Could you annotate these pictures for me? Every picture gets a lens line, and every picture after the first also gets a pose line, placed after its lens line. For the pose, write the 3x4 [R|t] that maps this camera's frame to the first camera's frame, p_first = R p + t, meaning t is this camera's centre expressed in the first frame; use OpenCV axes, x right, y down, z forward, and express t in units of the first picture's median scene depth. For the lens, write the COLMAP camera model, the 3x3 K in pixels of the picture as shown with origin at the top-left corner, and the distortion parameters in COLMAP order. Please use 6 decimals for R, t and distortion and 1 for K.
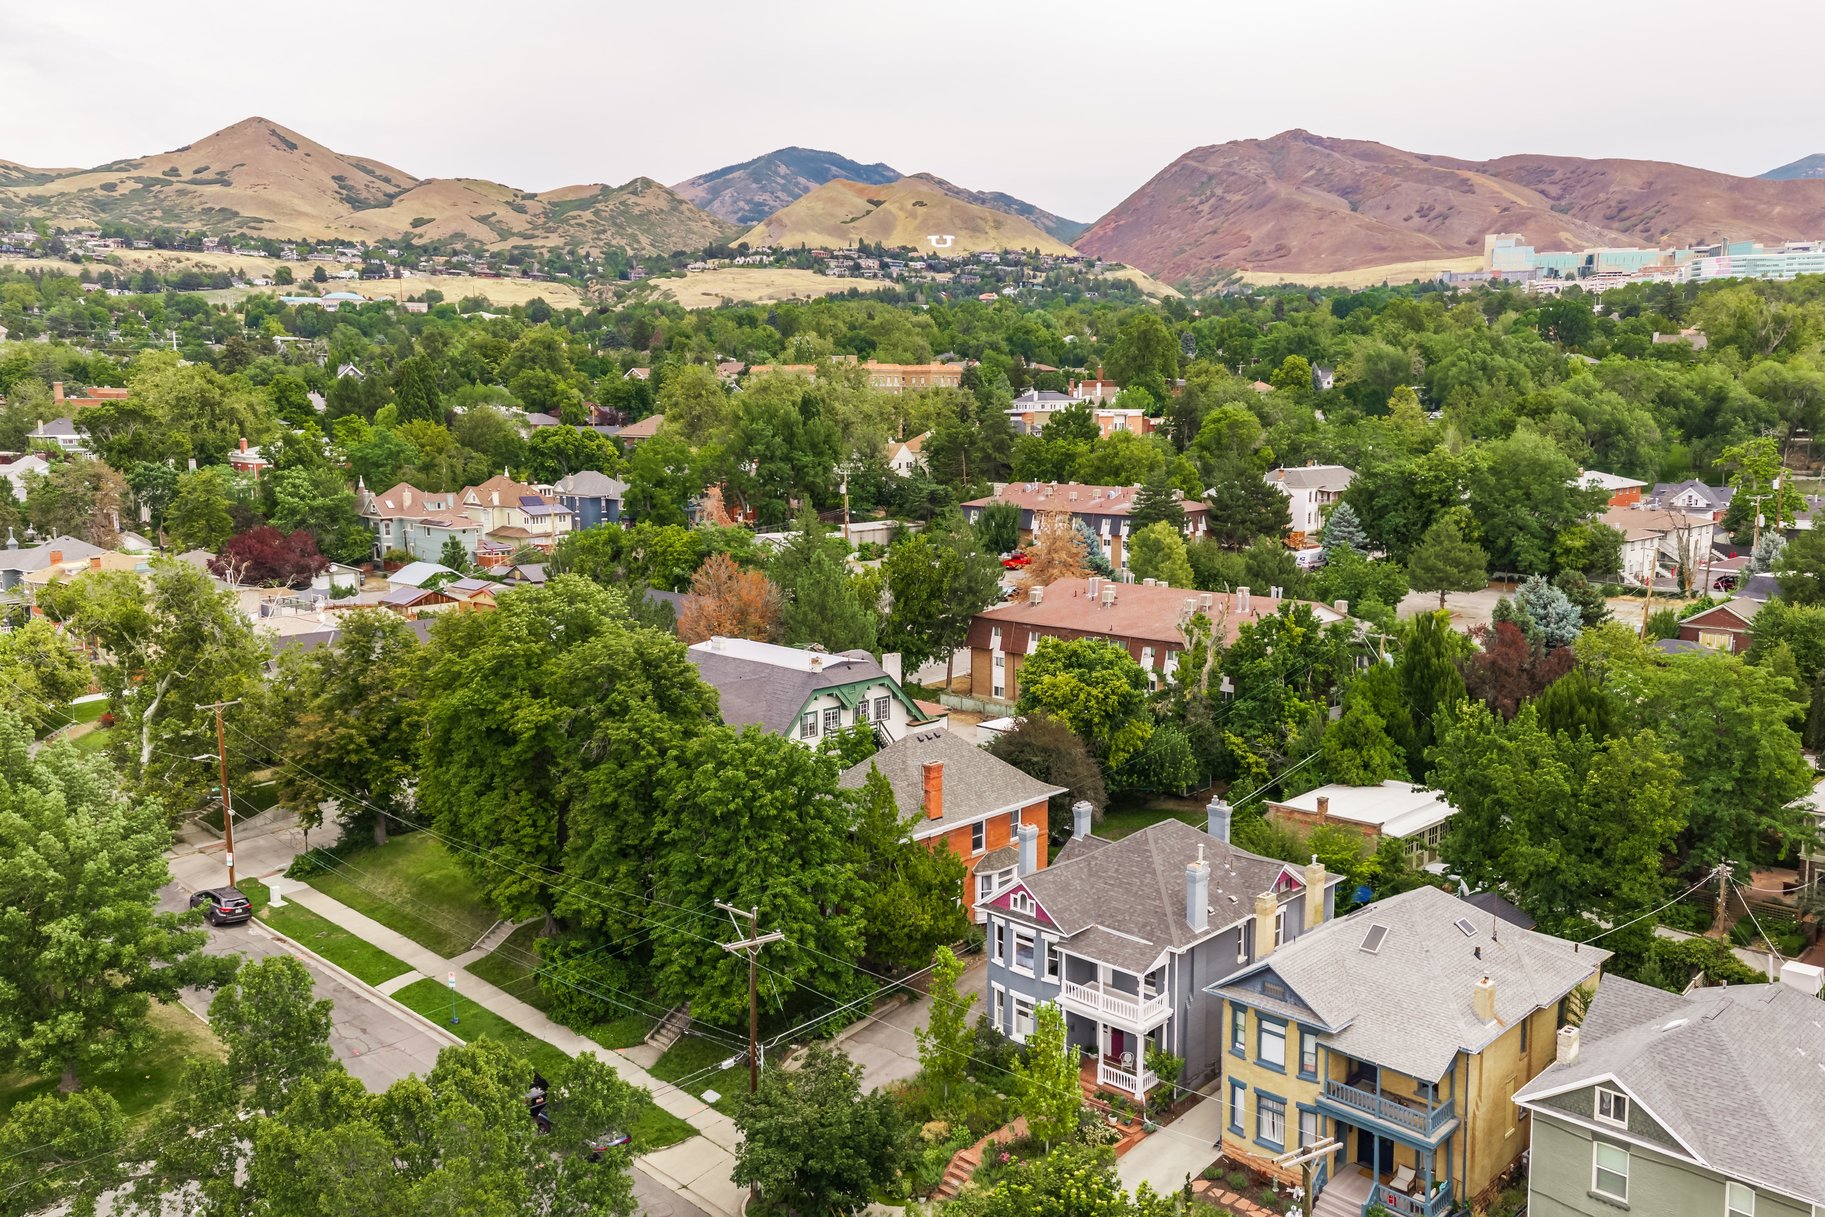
lens RADIAL K [[1486.7, 0, 927.1], [0, 1486.7, 620.5], [0, 0, 1]] dist [0.102663, -0.007997]
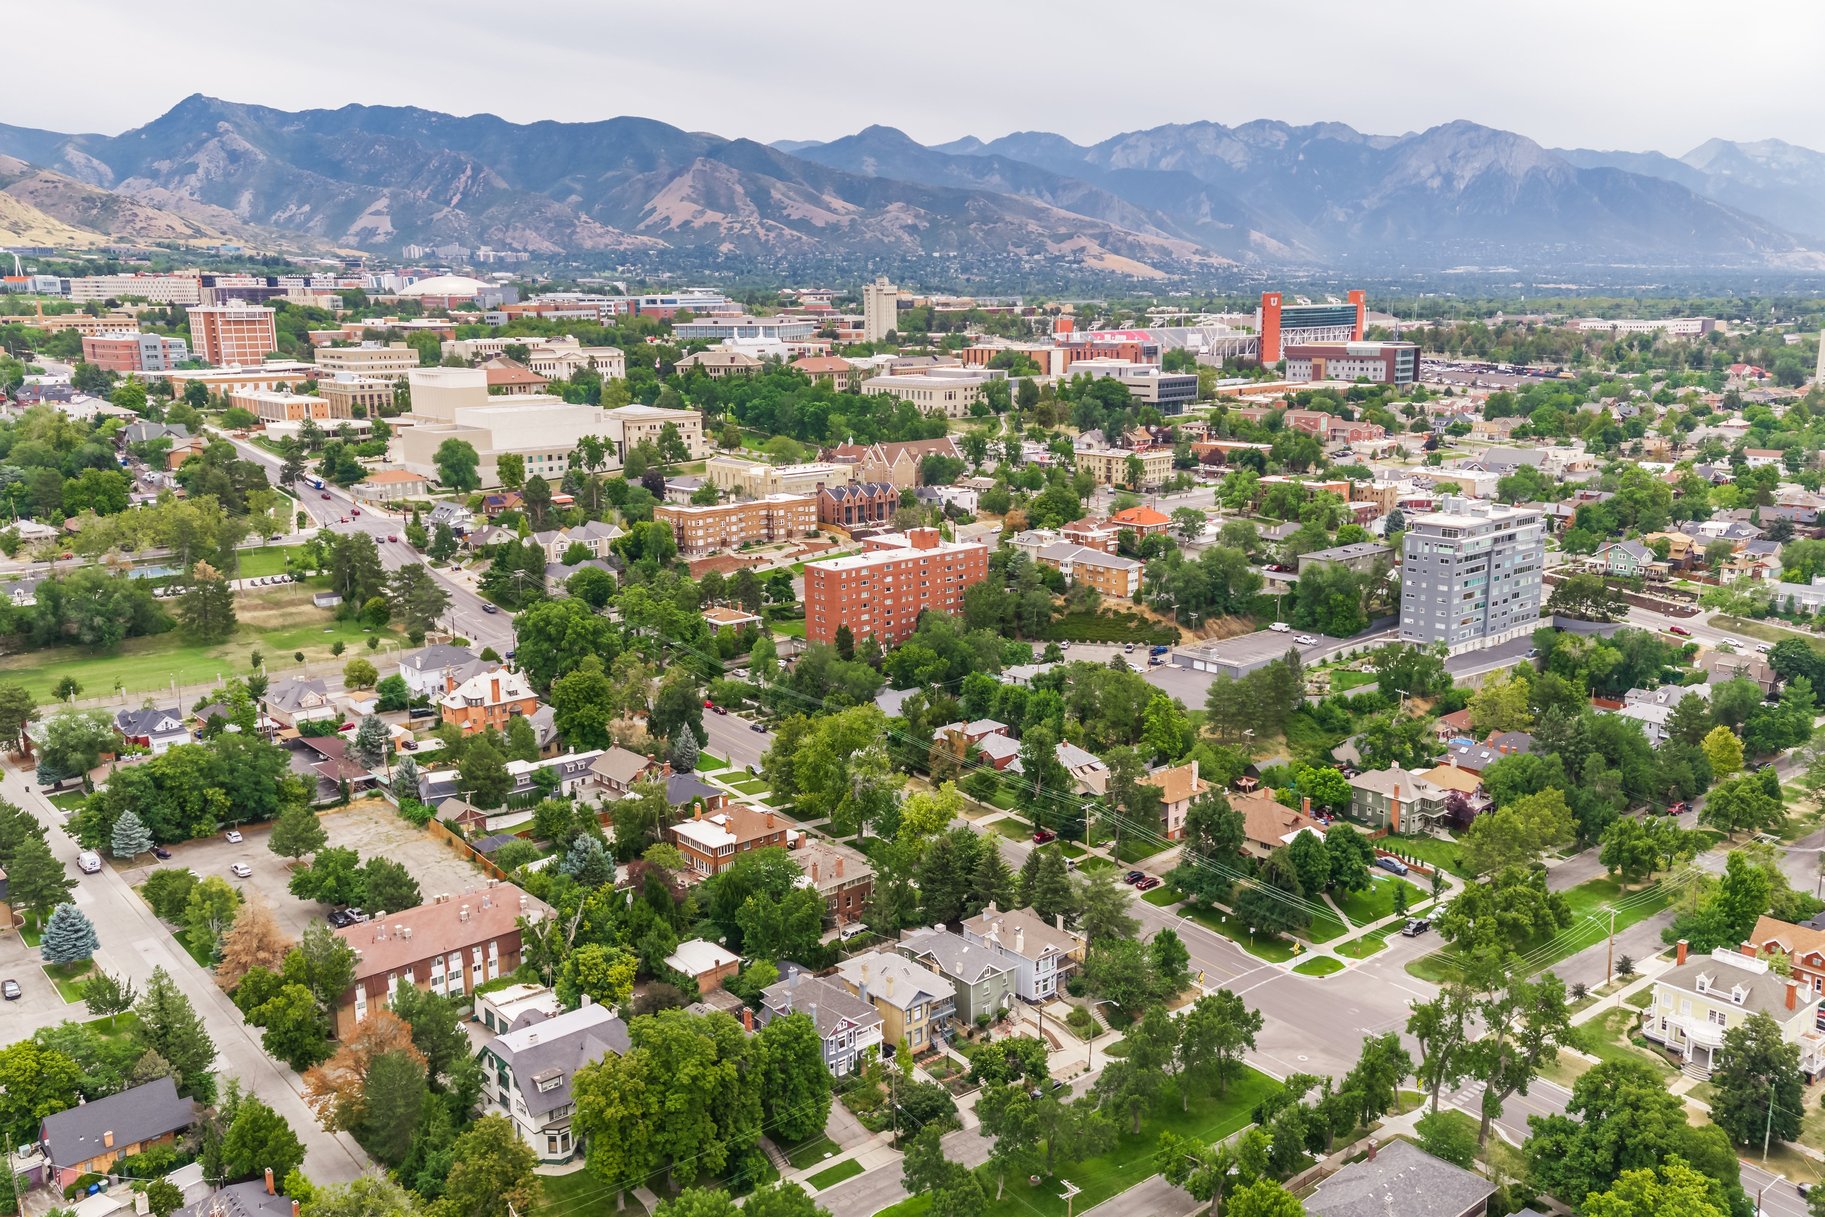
lens RADIAL K [[1538.9, 0, 912.5], [0, 1538.9, 608.5], [0, 0, 1]] dist [0.120091, -0.061648]
pose [[0.094638, -0.201121, 0.974984, -1.230661], [0.155891, 0.970291, 0.185021, -0.512661], [-0.983230, 0.134481, 0.123180, 0.198230]]
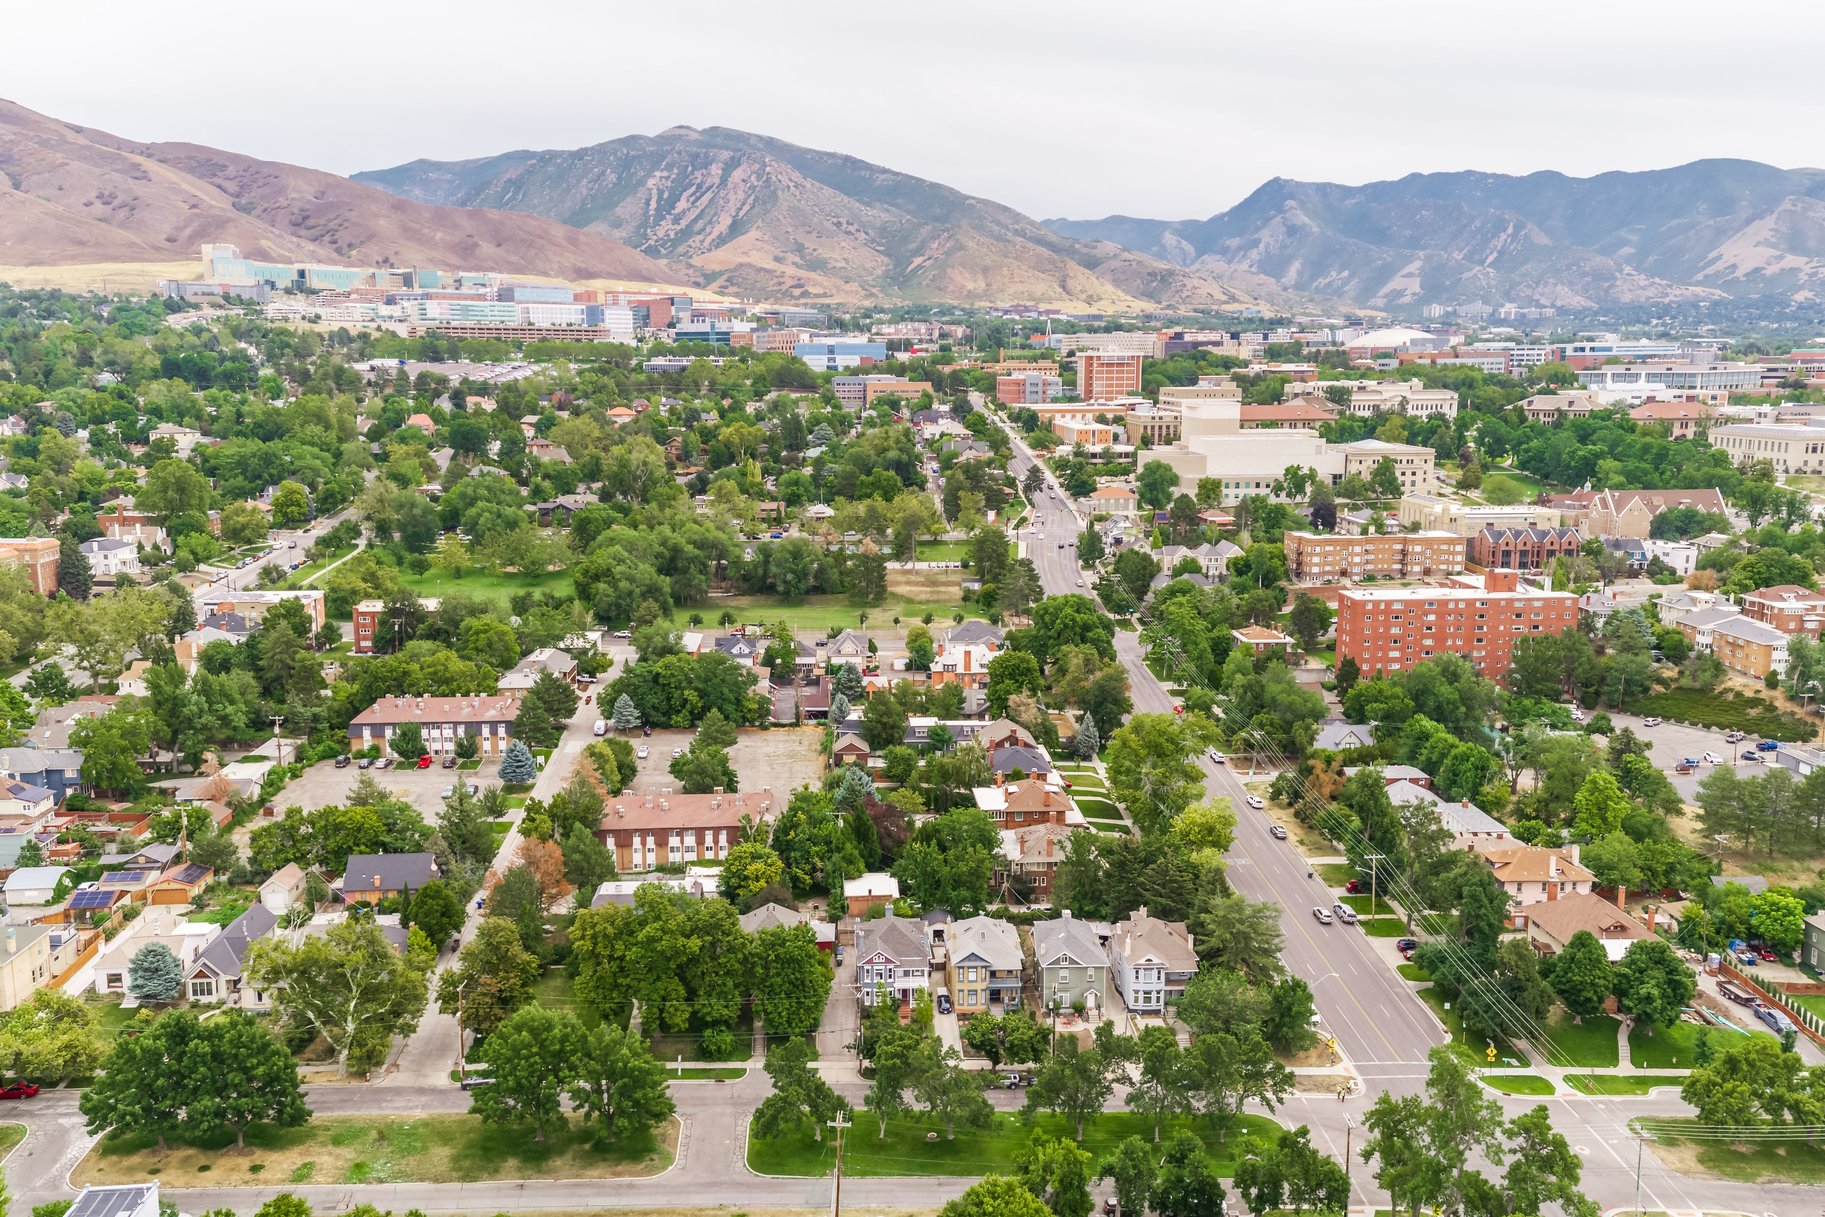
lens RADIAL K [[1498.0, 0, 912.5], [0, 1498.0, 608.5], [0, 0, 1]] dist [0.121725, -0.057661]
pose [[0.679865, -0.119622, 0.723515, -0.944372], [0.104943, 0.992322, 0.065453, -0.329895], [-0.725789, 0.031428, 0.687199, -0.540118]]
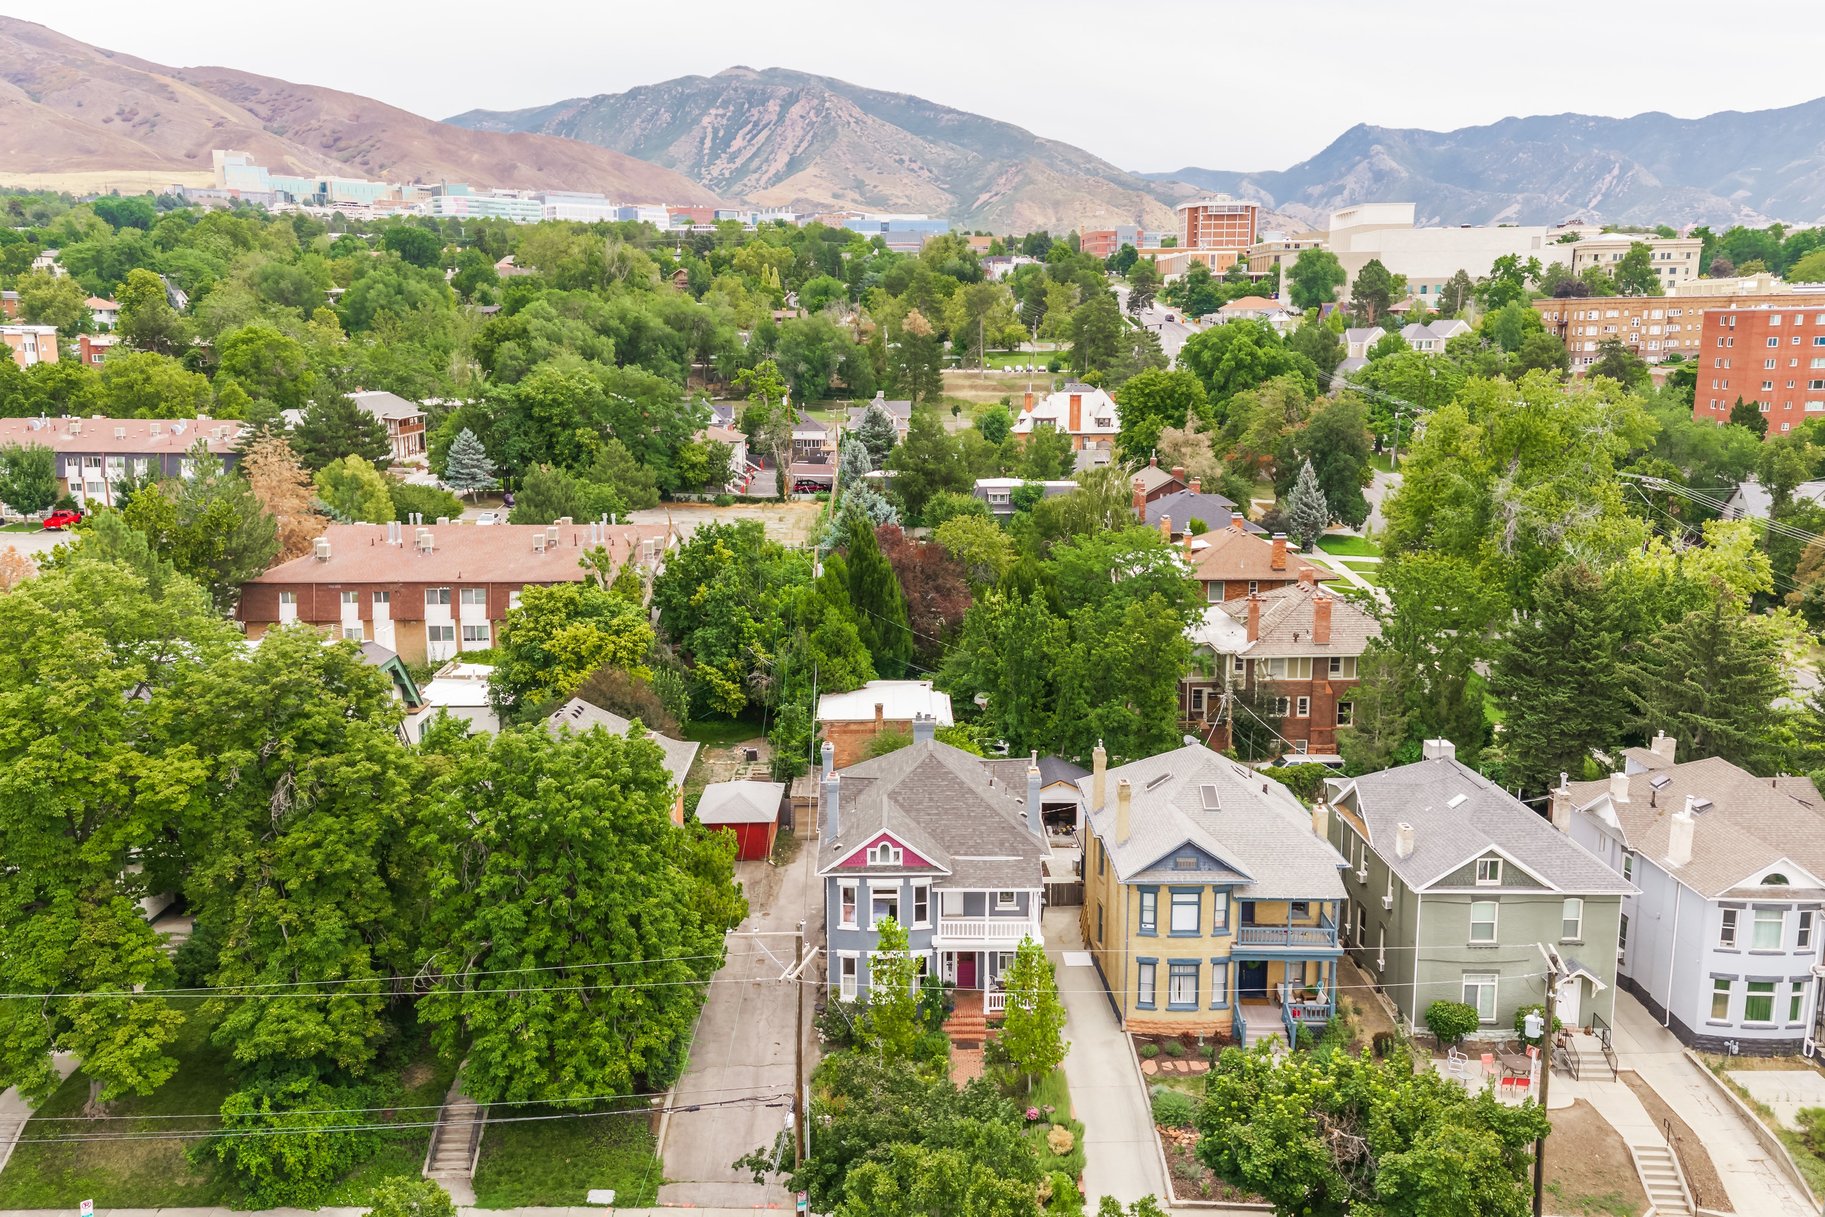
lens RADIAL K [[1498.0, 0, 912.5], [0, 1498.0, 608.5], [0, 0, 1]] dist [0.121725, -0.057661]
pose [[0.710073, -0.127145, 0.692554, -0.261173], [0.102008, 0.991761, 0.077487, -0.014860], [-0.696700, 0.015625, 0.717192, 0.153047]]
